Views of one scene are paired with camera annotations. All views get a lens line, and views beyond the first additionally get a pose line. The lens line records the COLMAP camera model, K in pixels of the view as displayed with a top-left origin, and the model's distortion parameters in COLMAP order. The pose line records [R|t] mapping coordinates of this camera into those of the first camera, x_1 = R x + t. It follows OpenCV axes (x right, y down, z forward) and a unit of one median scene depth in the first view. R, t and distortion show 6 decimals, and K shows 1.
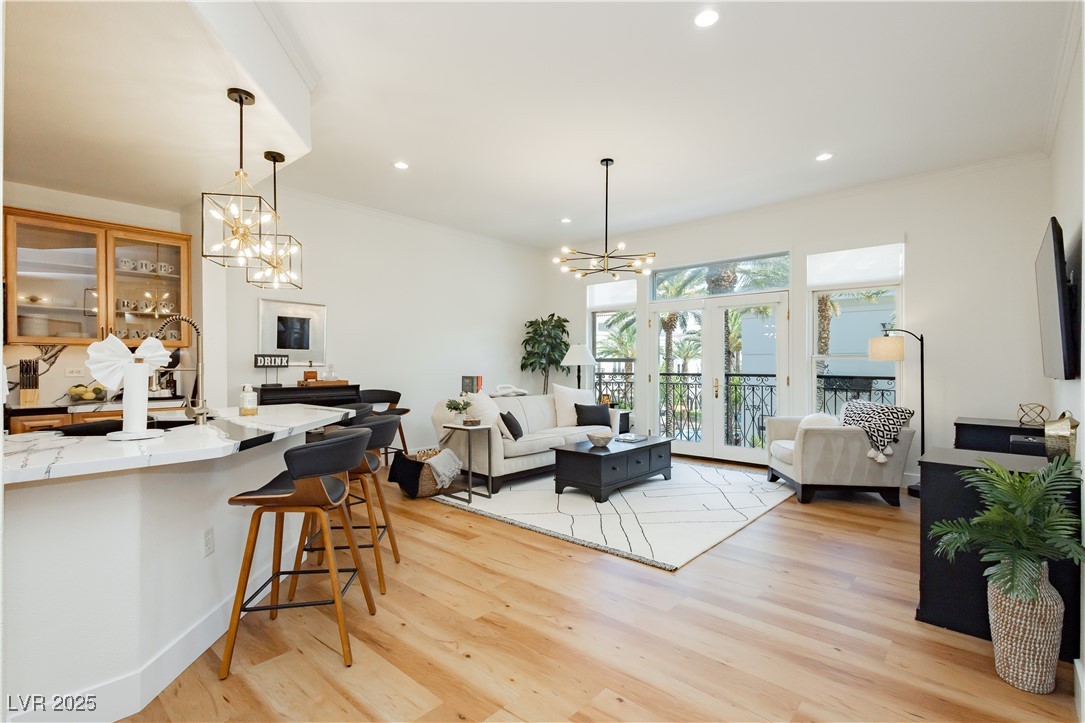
lens RADIAL K [[506.5, 0, 548.5], [0, 506.5, 364.4], [0, 0, 1]] dist [-0.001408, -0.000082]
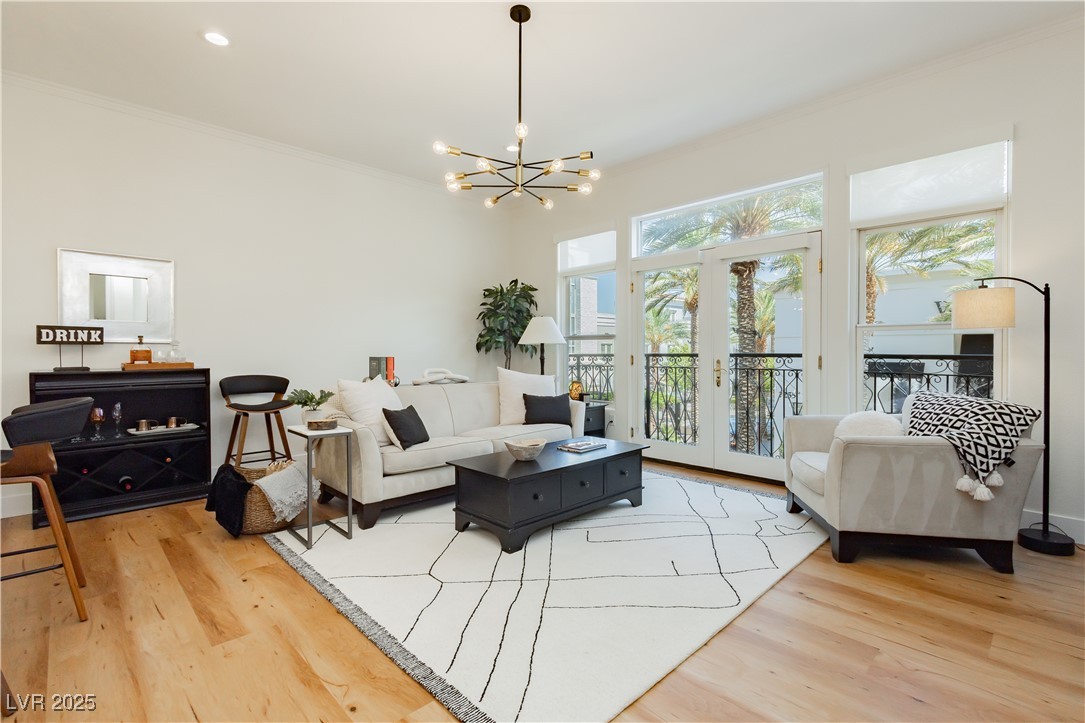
lens RADIAL K [[501.1, 0, 544.9], [0, 501.1, 357.3], [0, 0, 1]] dist [0.003003, 0.000176]
pose [[0.997430, -0.002949, -0.071589, 0.179237], [0.003917, 0.999903, 0.013382, 0.018533], [0.071543, -0.013628, 0.997344, 0.352838]]
